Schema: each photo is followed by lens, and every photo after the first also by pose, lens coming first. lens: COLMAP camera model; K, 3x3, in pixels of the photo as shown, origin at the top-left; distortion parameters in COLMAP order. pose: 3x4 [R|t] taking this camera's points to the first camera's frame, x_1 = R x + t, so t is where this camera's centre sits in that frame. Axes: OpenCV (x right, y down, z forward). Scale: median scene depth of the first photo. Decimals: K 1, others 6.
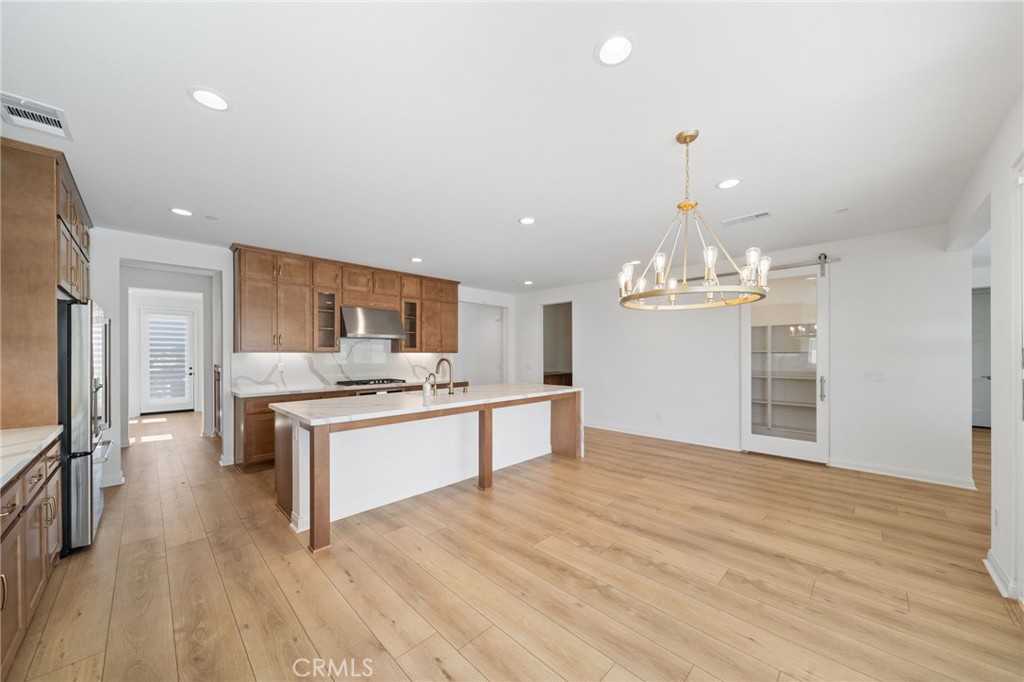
lens RADIAL K [[365.8, 0, 511.0], [0, 365.8, 344.7], [0, 0, 1]] dist [-0.000113, -0.000148]
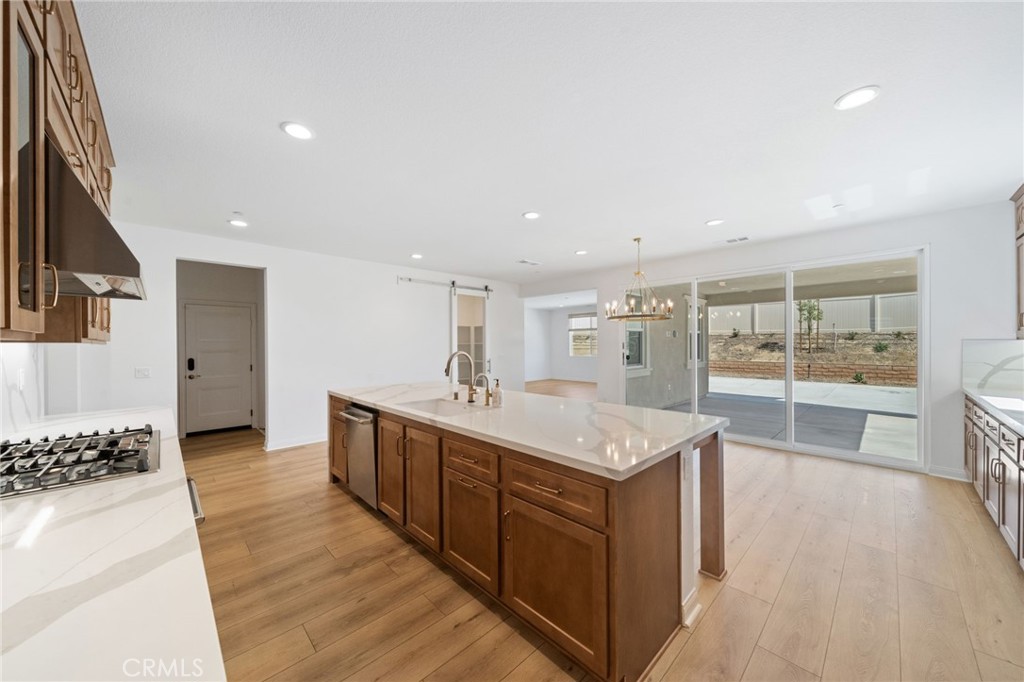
lens RADIAL K [[365.8, 0, 511.0], [0, 365.8, 344.7], [0, 0, 1]] dist [-0.000113, -0.000148]
pose [[0.015807, 0.003614, 0.999869, -0.818975], [-0.017818, 0.999836, -0.003332, 0.025212], [-0.999716, -0.017763, 0.015869, 0.867736]]
